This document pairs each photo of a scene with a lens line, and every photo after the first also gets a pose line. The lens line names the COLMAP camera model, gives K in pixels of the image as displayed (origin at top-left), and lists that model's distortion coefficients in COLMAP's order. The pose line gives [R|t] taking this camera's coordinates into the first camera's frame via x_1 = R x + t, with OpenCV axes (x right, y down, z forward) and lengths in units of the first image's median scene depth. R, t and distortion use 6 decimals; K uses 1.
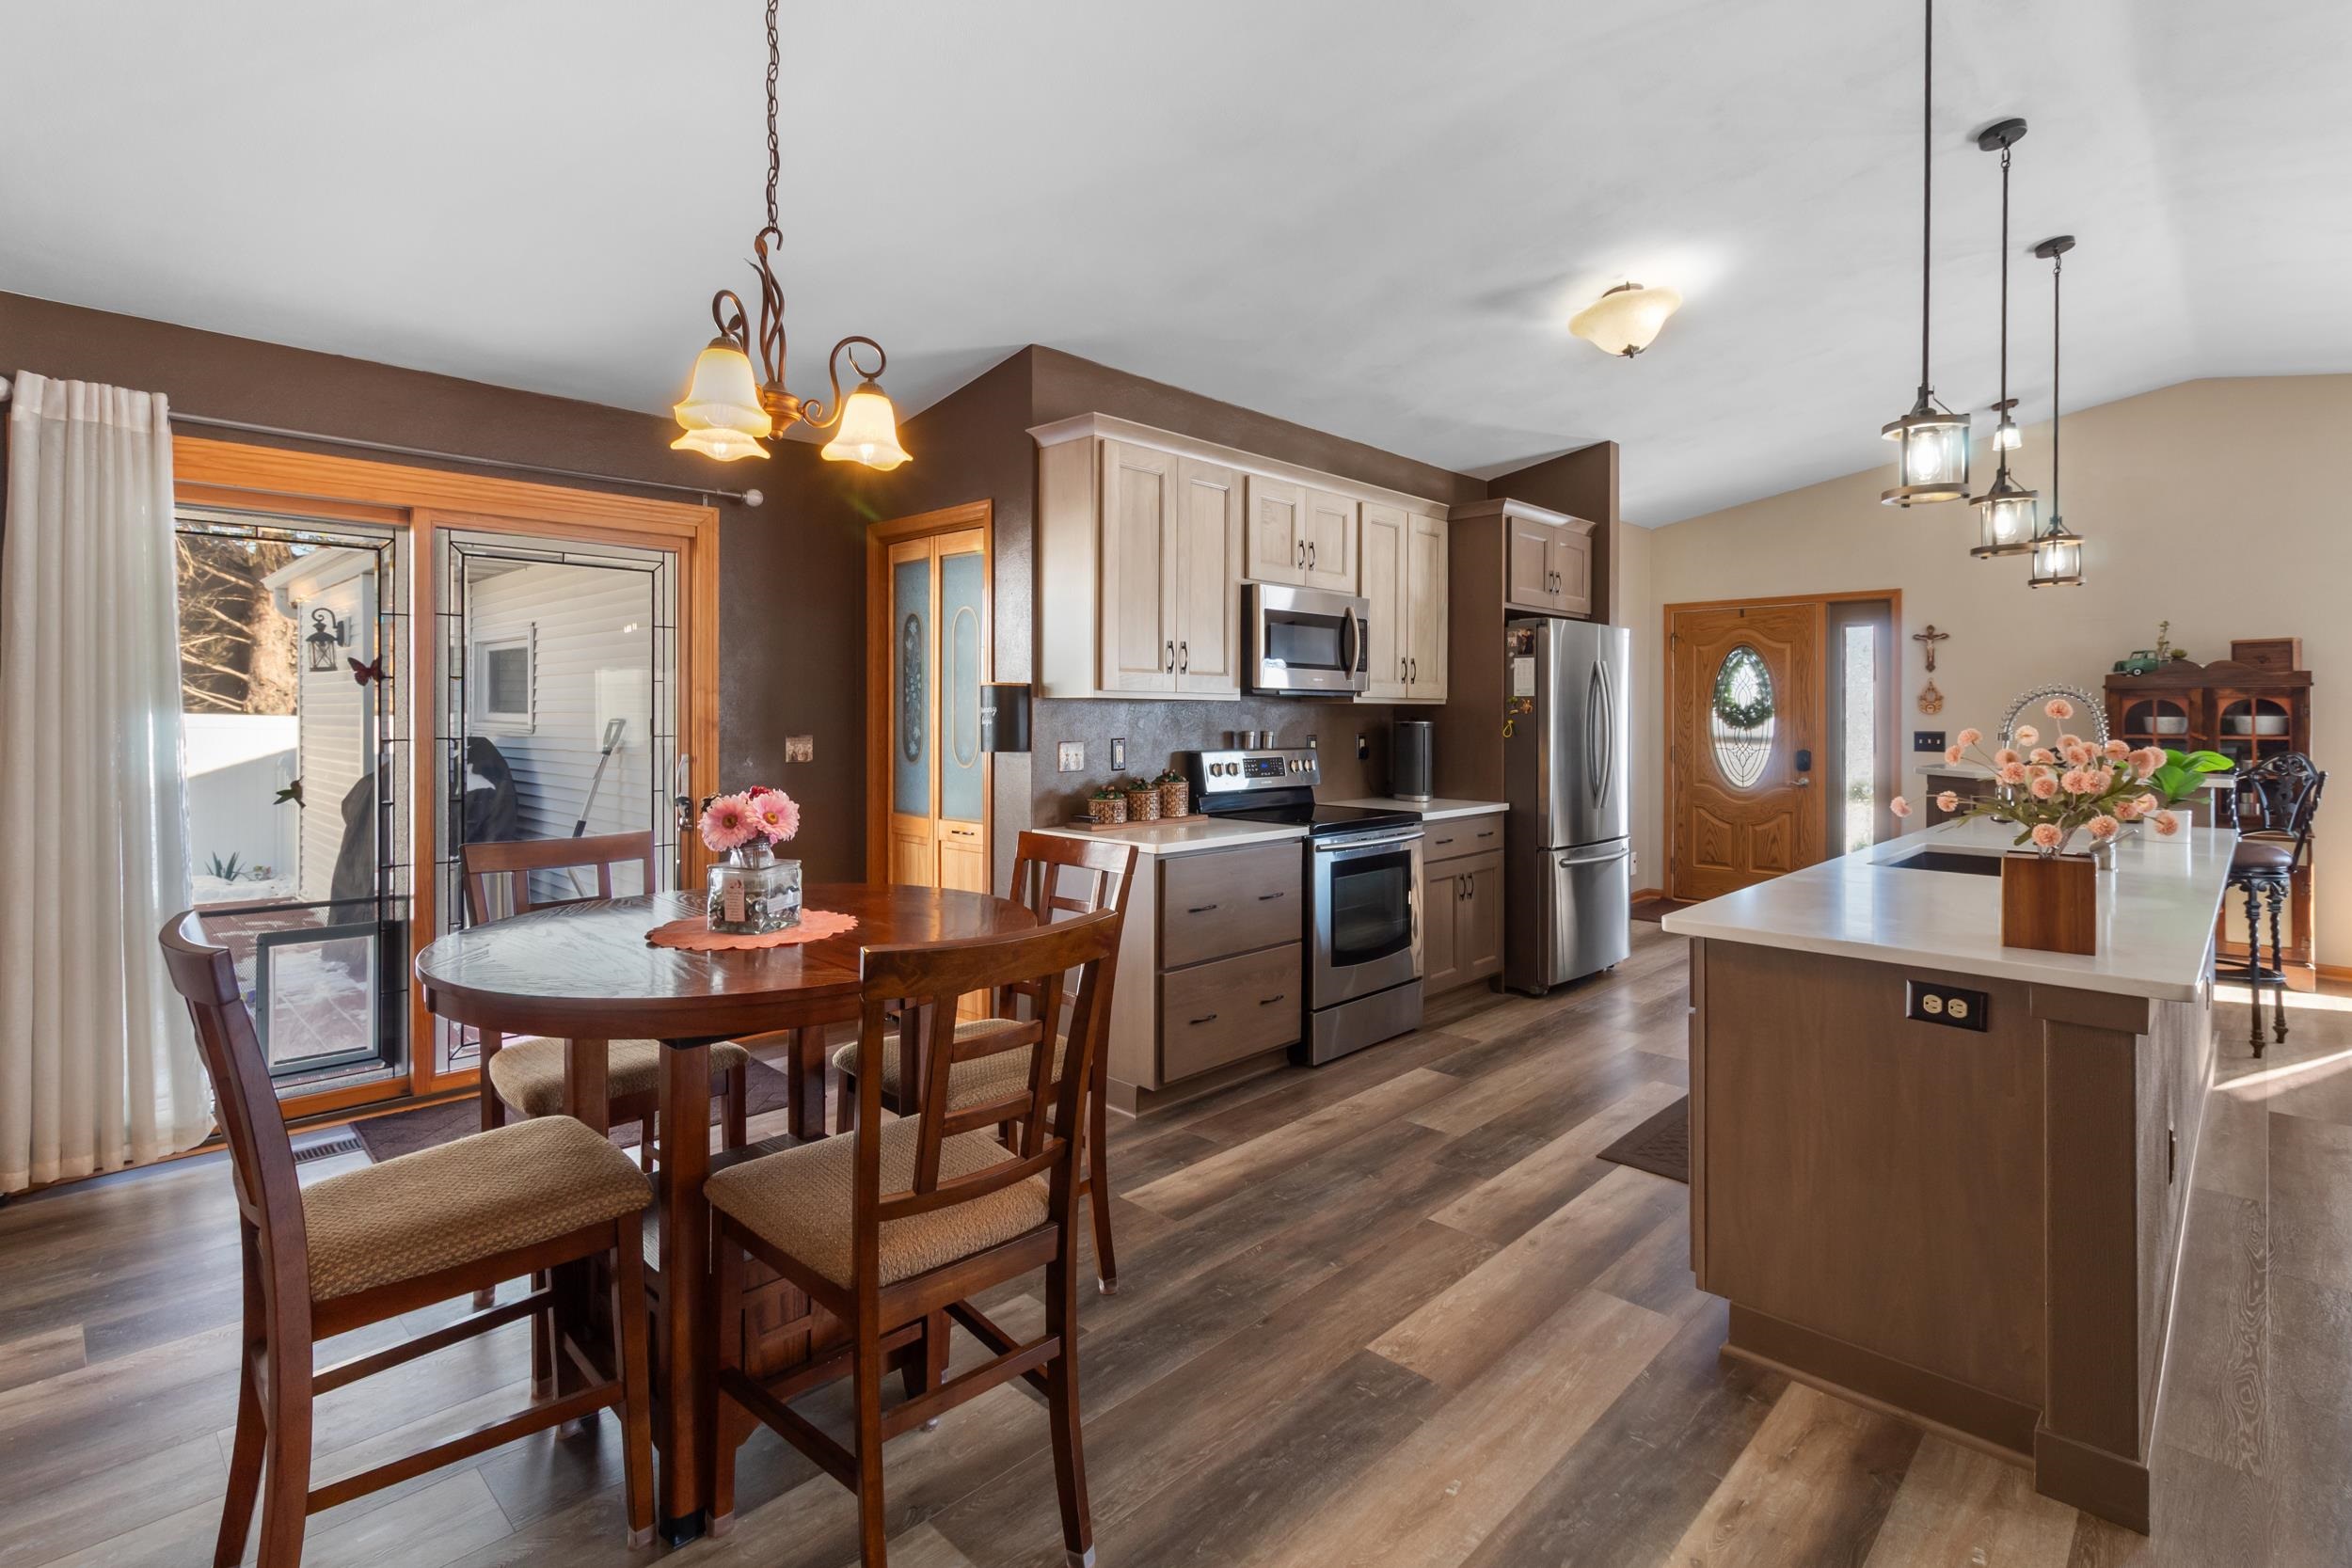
lens RADIAL K [[1126.9, 0, 1215.6], [0, 1126.9, 715.3], [0, 0, 1]] dist [0.002534, 0.000825]
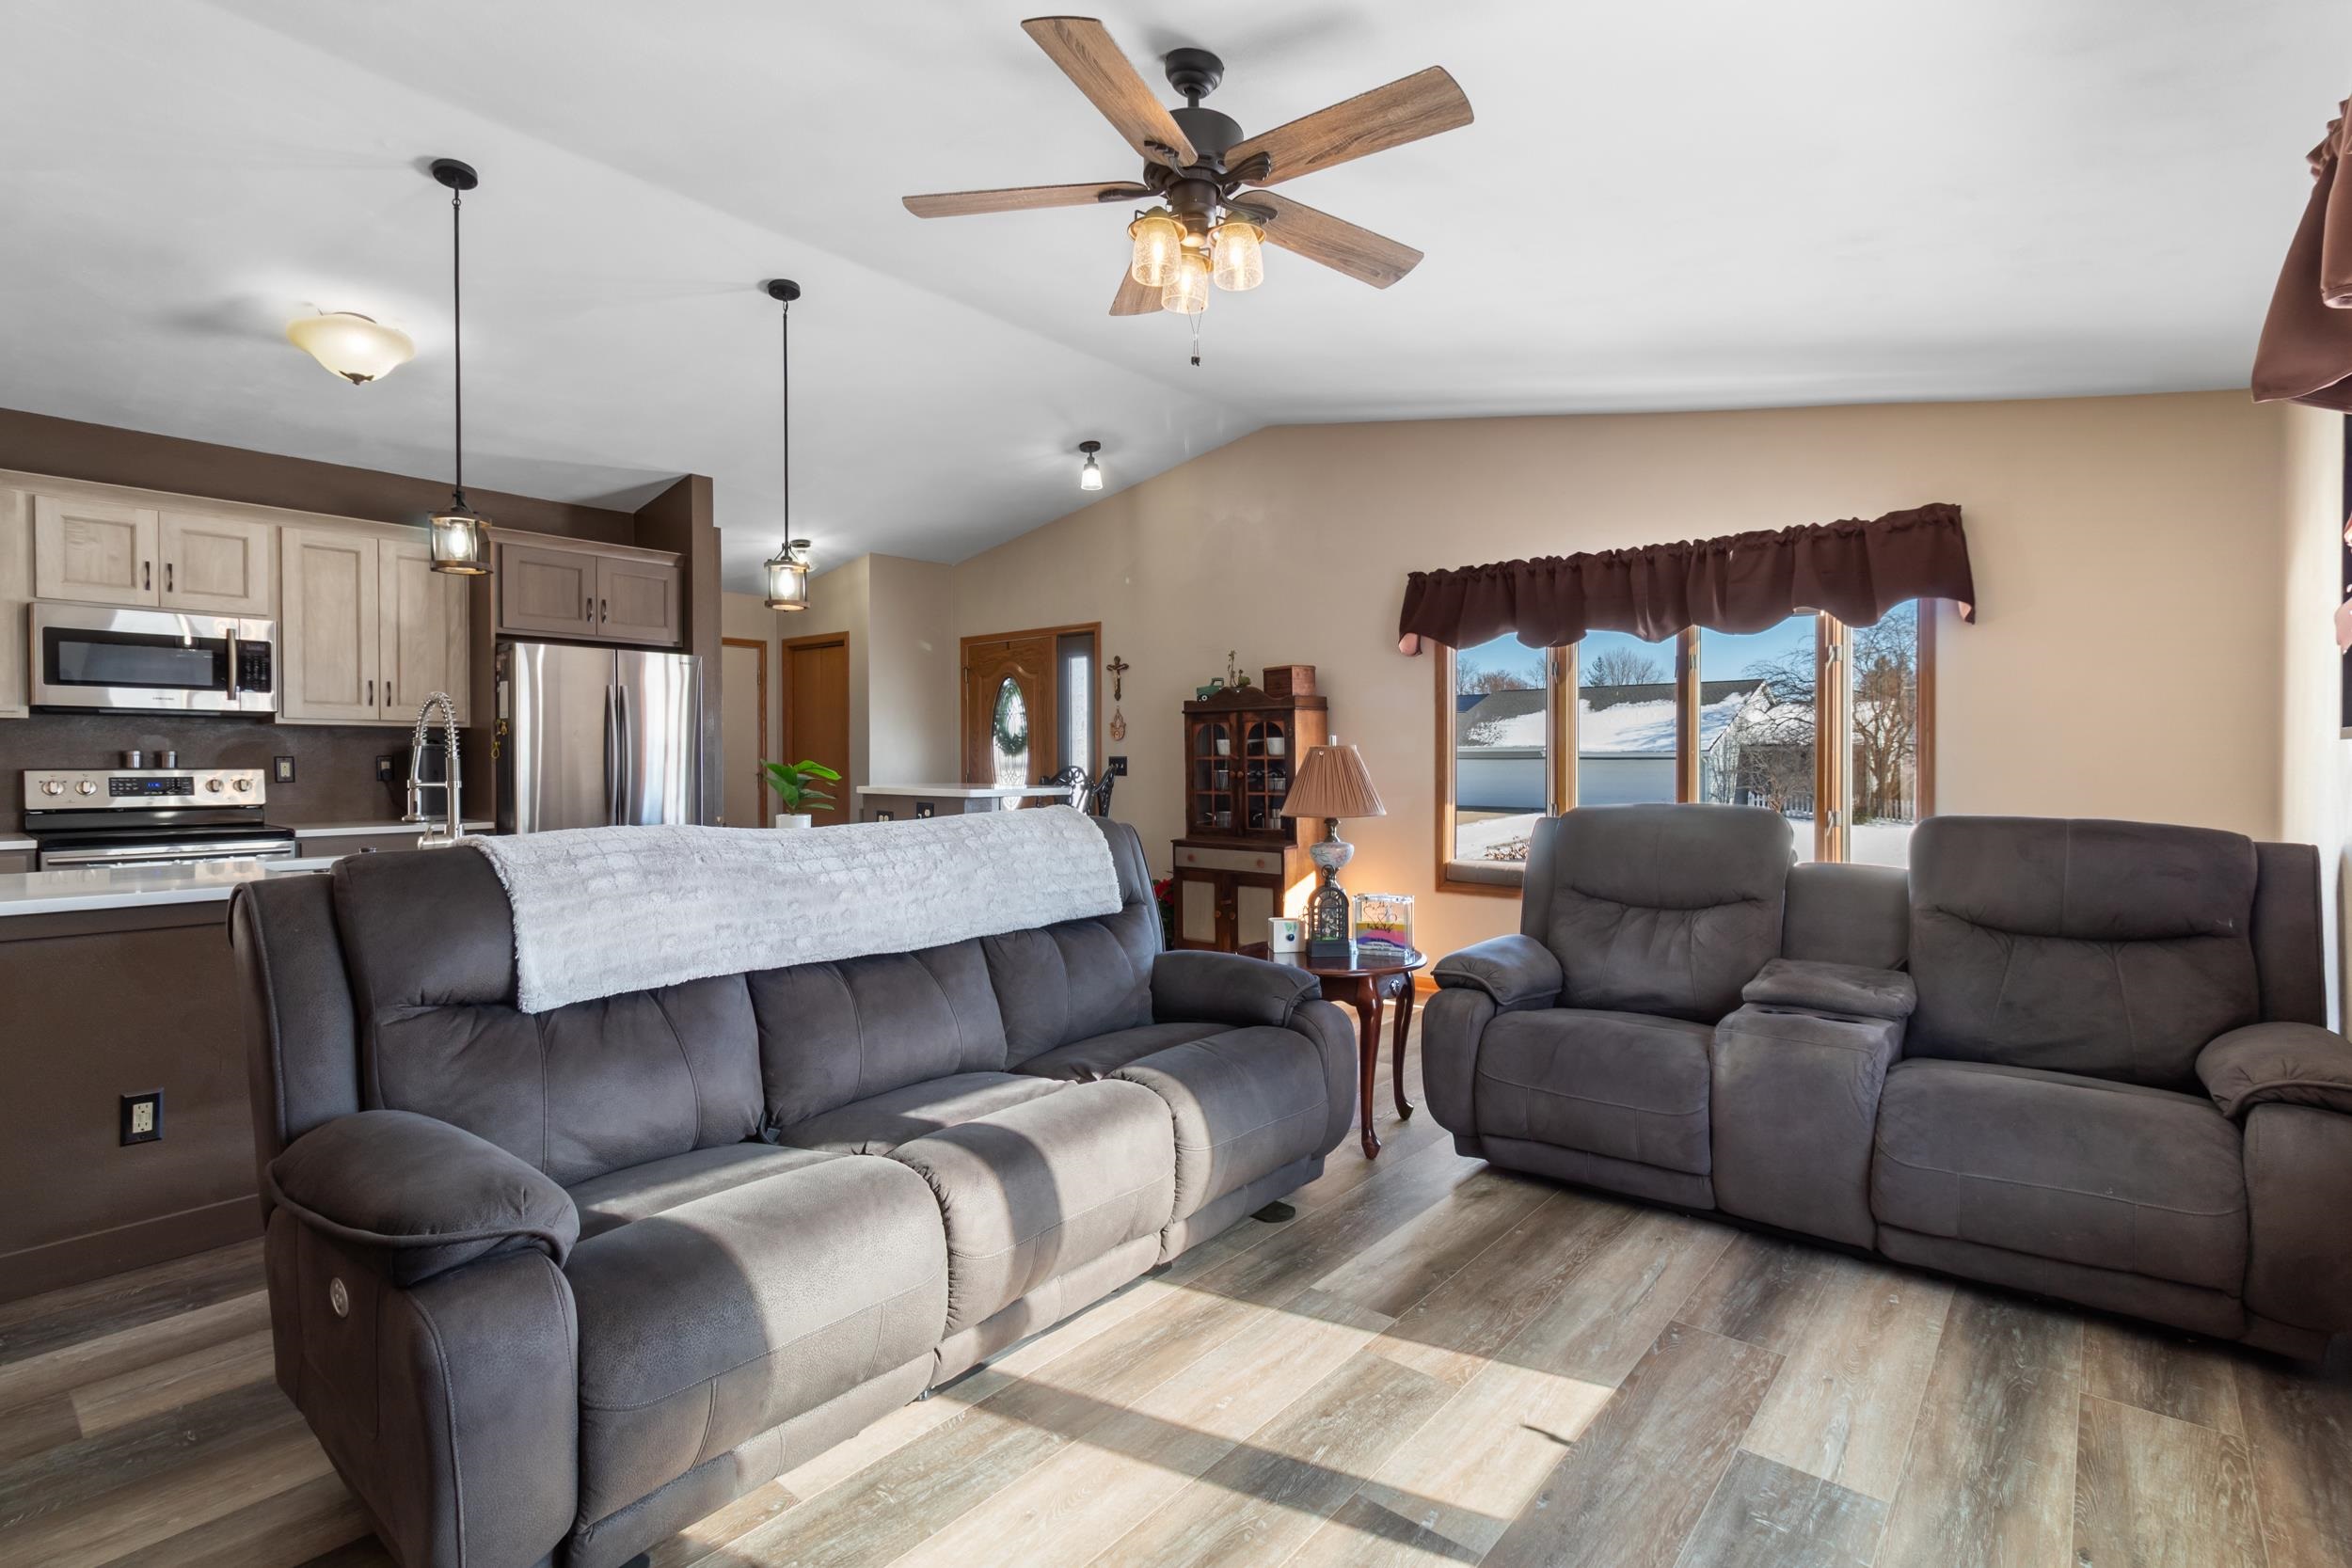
lens RADIAL K [[1094.2, 0, 1198.9], [0, 1094.2, 764.9], [0, 0, 1]] dist [0.009096, 0.000754]
pose [[0.998269, -0.002228, 0.058776, 1.068883], [0.001873, 0.999980, 0.006098, 0.026724], [-0.058788, -0.005978, 0.998253, -0.055996]]
